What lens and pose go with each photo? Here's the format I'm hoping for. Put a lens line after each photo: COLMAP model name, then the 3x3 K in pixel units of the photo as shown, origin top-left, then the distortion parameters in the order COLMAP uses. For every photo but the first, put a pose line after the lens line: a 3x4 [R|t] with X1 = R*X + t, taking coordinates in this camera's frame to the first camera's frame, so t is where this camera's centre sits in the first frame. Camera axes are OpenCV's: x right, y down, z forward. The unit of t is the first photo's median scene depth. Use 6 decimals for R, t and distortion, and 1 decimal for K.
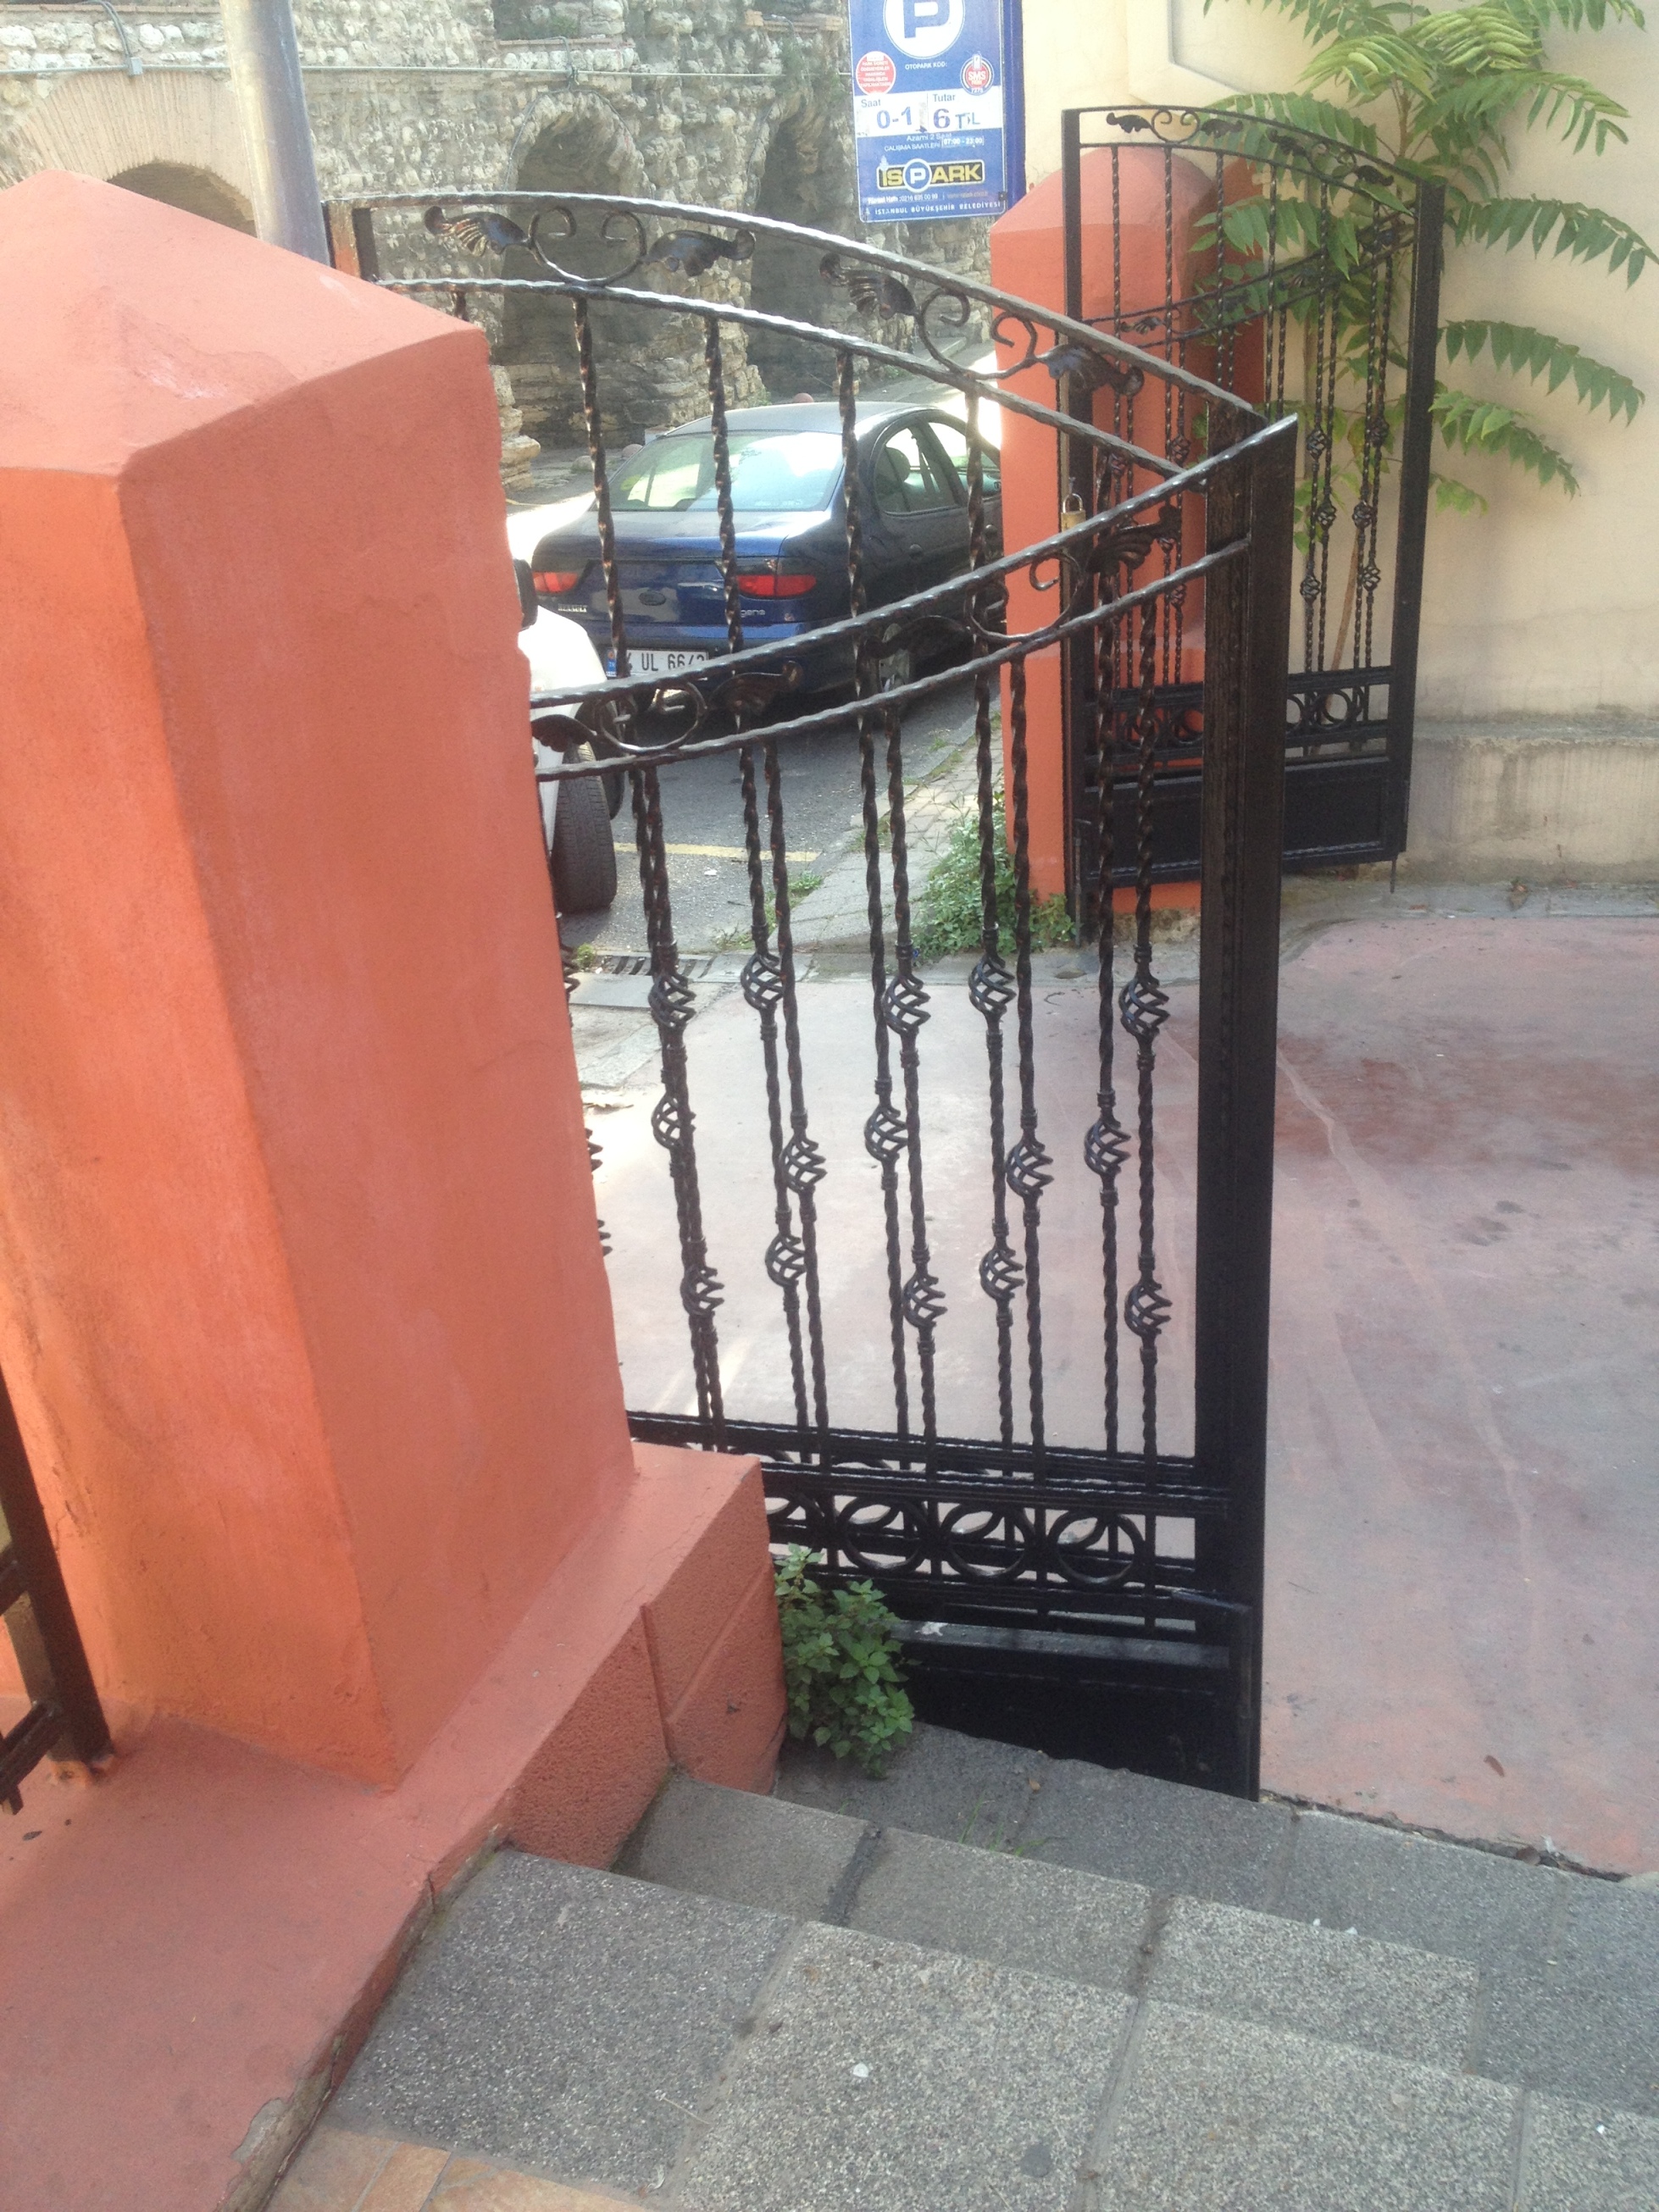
lens RADIAL K [[2219.7, 0, 829.5], [0, 2219.7, 1106.0], [0, 0, 1]] dist [0.172360, -0.285796]
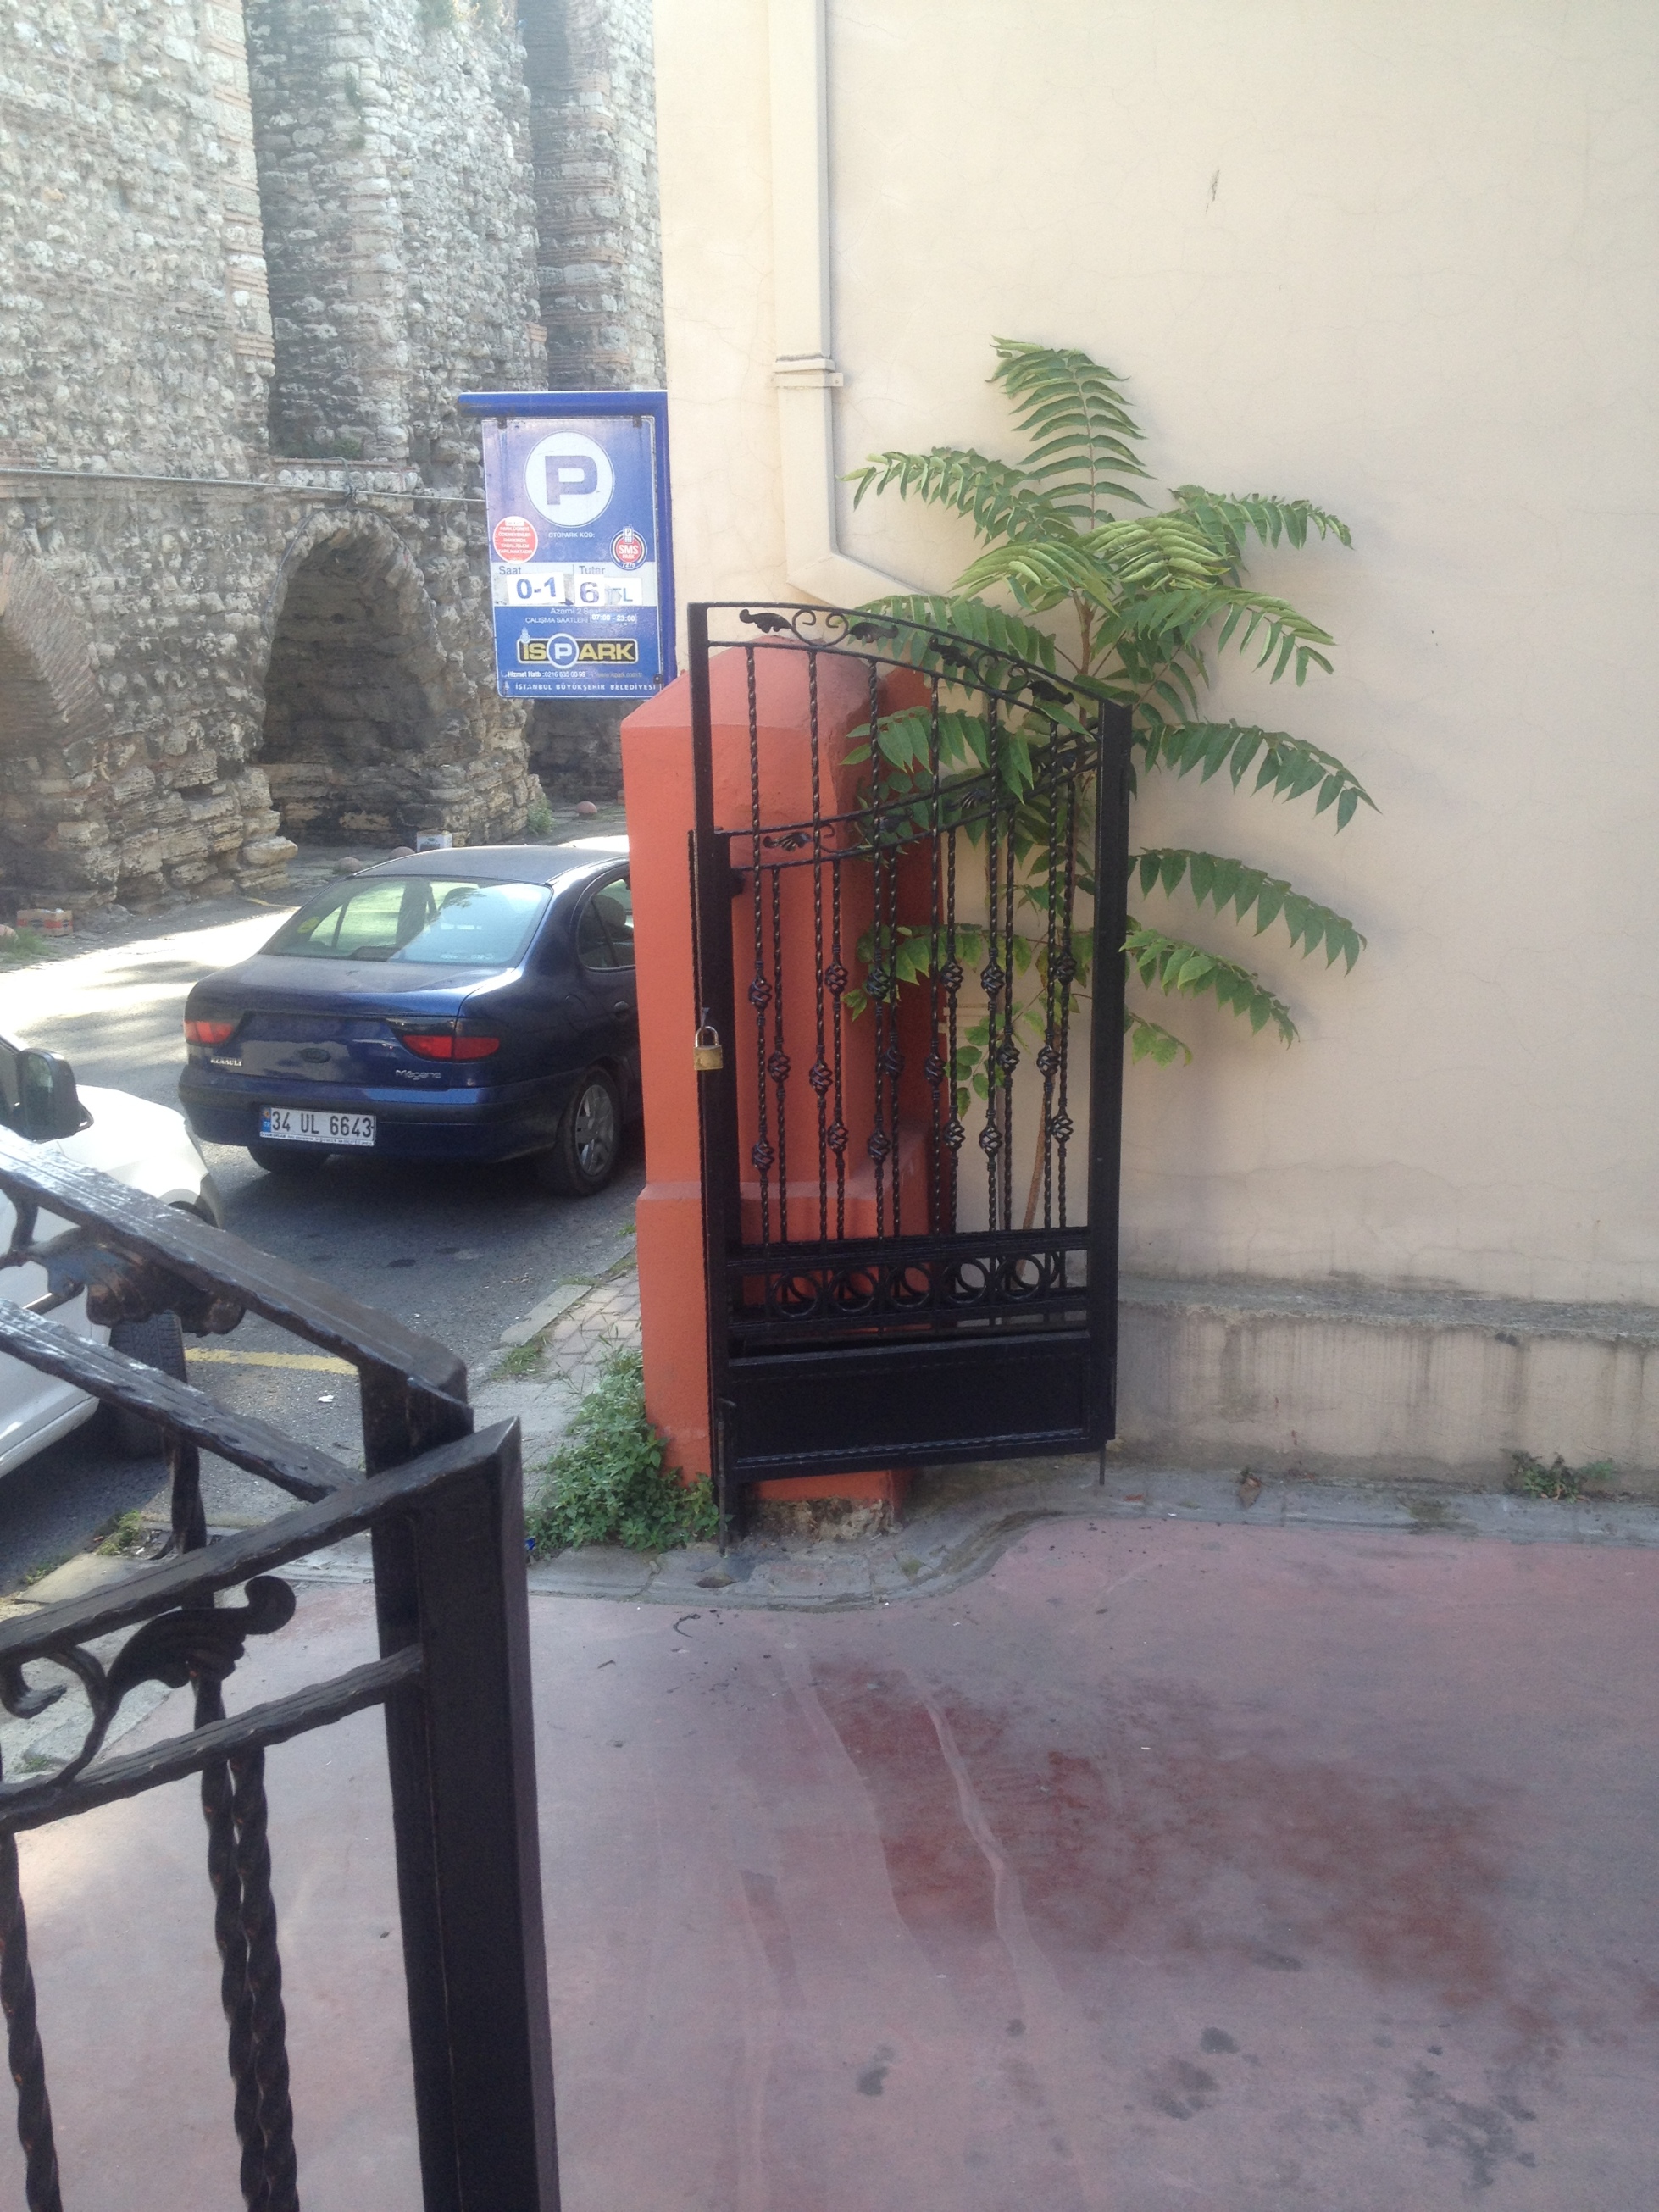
lens RADIAL K [[2222.3, 0, 824.3], [0, 2222.3, 1099.3], [0, 0, 1]] dist [0.231574, -0.402147]
pose [[0.996159, 0.029140, 0.082572, 0.078824], [-0.014861, 0.985584, -0.168532, -0.099512], [-0.086293, 0.166658, 0.982232, 0.173033]]
